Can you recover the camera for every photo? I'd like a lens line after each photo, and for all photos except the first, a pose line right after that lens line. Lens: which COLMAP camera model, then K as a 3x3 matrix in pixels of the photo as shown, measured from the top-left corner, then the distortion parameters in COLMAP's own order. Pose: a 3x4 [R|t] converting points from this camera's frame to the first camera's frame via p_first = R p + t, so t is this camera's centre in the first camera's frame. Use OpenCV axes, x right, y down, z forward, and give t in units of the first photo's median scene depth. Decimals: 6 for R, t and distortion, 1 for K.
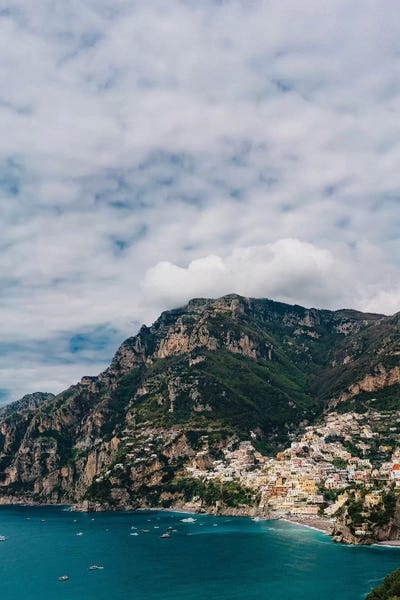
lens RADIAL K [[665.4, 0, 219.4], [0, 665.4, 281.6], [0, 0, 1]] dist [-0.001054, -0.019777]
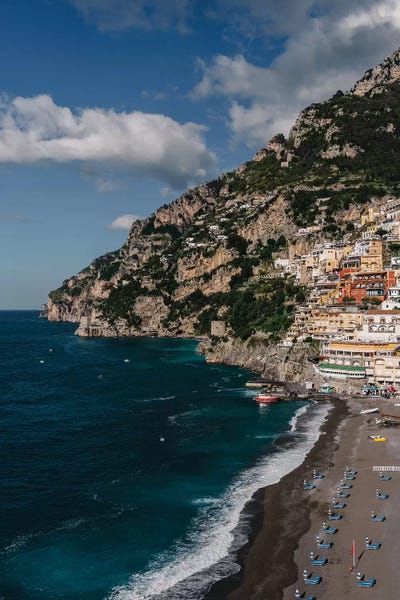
lens RADIAL K [[692.3, 0, 200.0], [0, 692.3, 300.0], [0, 0, 1]] dist [-0.001484, -0.015668]
pose [[0.919415, 0.026885, -0.392370, 0.095663], [0.081185, 0.963199, 0.256235, 0.170230], [0.384819, -0.267441, 0.883397, 0.512613]]
